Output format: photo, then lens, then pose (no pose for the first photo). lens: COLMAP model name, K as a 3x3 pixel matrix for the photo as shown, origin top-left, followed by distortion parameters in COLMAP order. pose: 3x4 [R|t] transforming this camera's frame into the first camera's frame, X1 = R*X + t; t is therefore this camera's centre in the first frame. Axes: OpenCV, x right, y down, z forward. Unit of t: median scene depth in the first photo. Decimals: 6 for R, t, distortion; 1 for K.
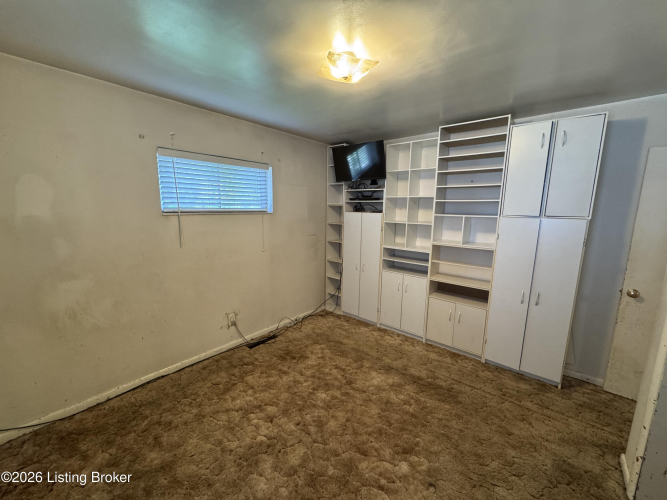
lens RADIAL K [[266.1, 0, 334.3], [0, 266.1, 250.1], [0, 0, 1]] dist [-0.003722, -0.000599]
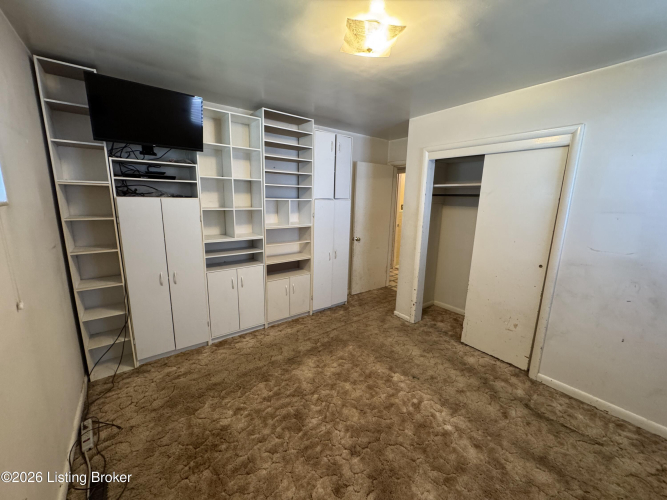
lens RADIAL K [[266.1, 0, 334.0], [0, 266.1, 250.3], [0, 0, 1]] dist [-0.003722, -0.000599]
pose [[0.206323, -0.204294, 0.956919, -0.540640], [0.136583, 0.974400, 0.178577, -0.086411], [-0.968905, 0.093854, 0.228944, 0.529935]]
